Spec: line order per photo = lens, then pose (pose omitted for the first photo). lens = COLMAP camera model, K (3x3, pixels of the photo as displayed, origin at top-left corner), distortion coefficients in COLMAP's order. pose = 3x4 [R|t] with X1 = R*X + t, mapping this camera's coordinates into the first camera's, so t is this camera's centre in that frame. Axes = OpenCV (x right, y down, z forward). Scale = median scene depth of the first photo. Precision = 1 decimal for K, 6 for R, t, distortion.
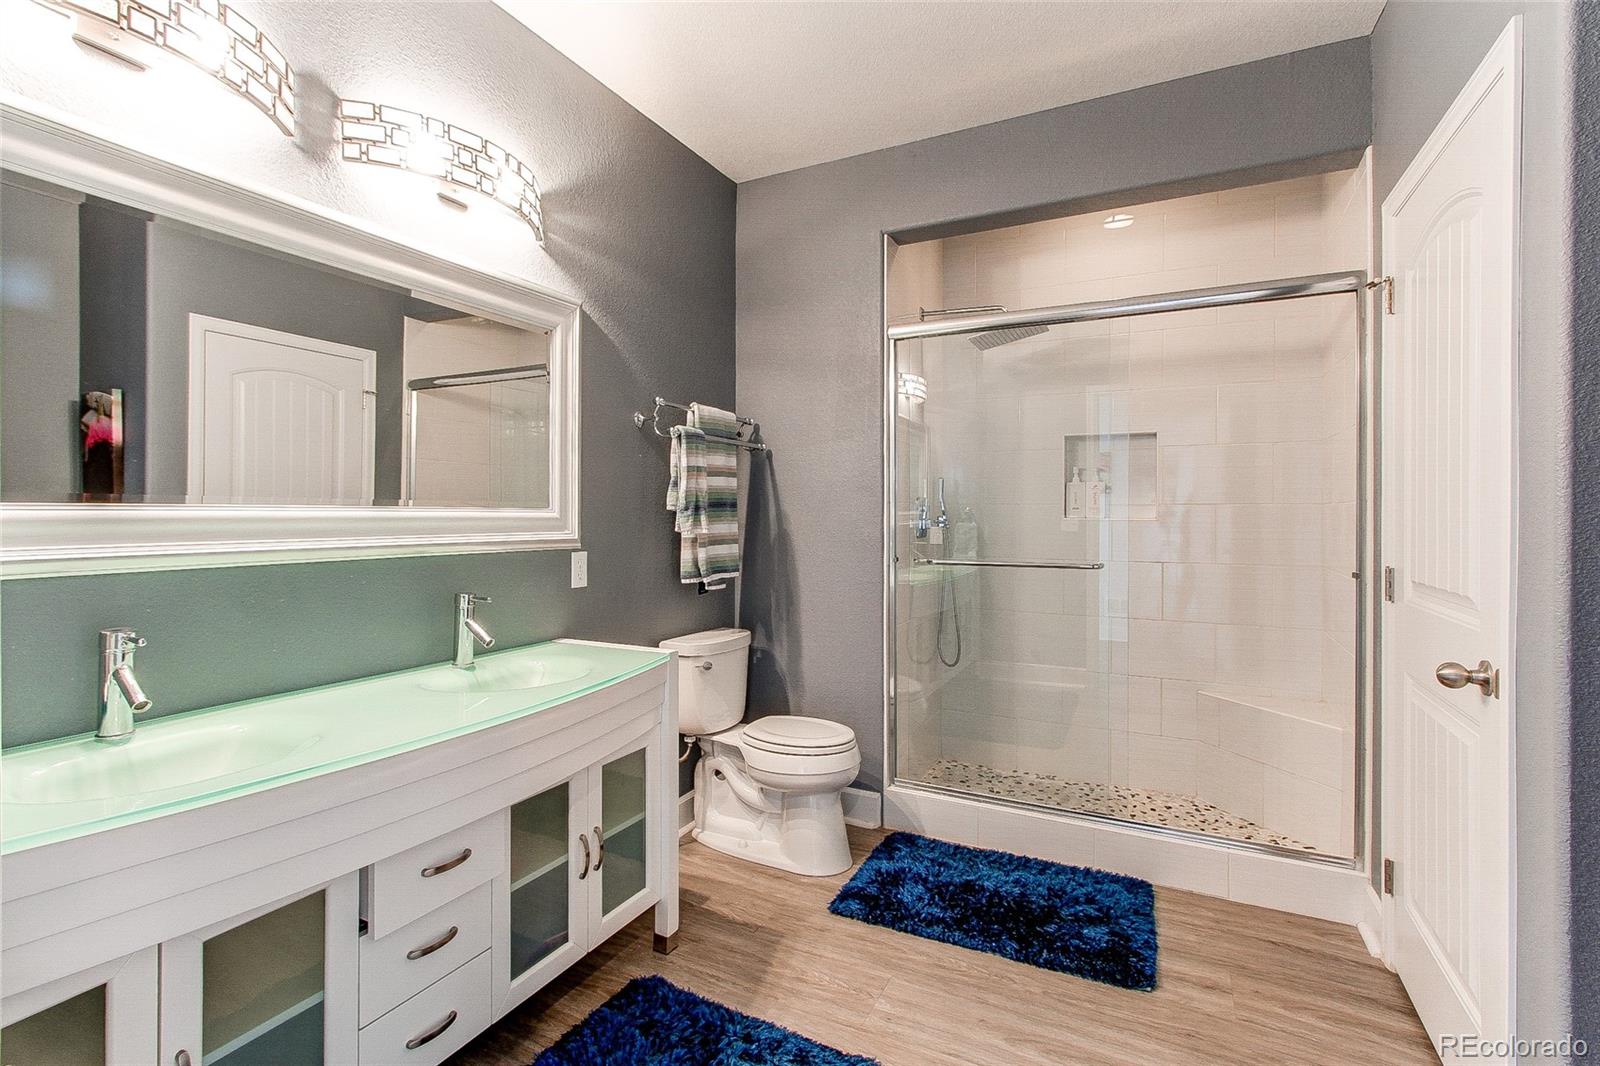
lens RADIAL K [[748.5, 0, 793.3], [0, 748.5, 524.8], [0, 0, 1]] dist [0.000627, 0.002250]
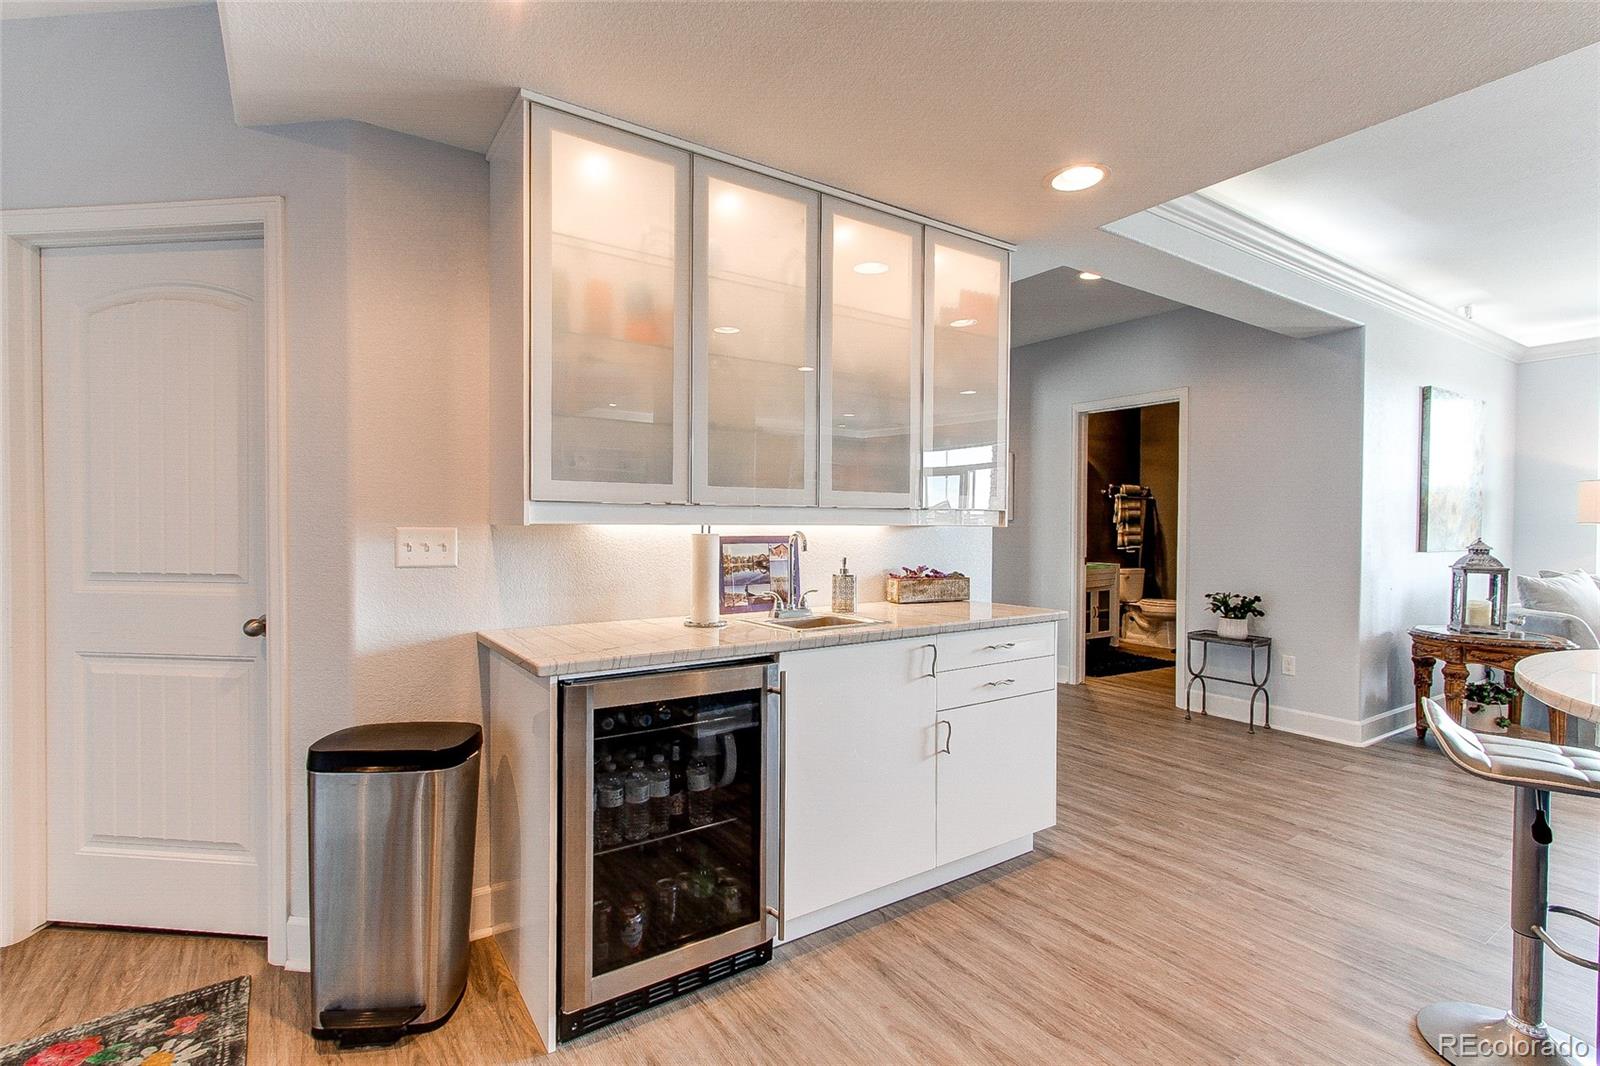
lens RADIAL K [[748.5, 0, 791.2], [0, 748.5, 535.6], [0, 0, 1]] dist [0.000627, 0.002250]
pose [[0.864013, 0.006210, -0.503432, 0.204664], [-0.003665, 0.999975, 0.006044, 0.016038], [0.503457, -0.003377, 0.864014, -2.040002]]
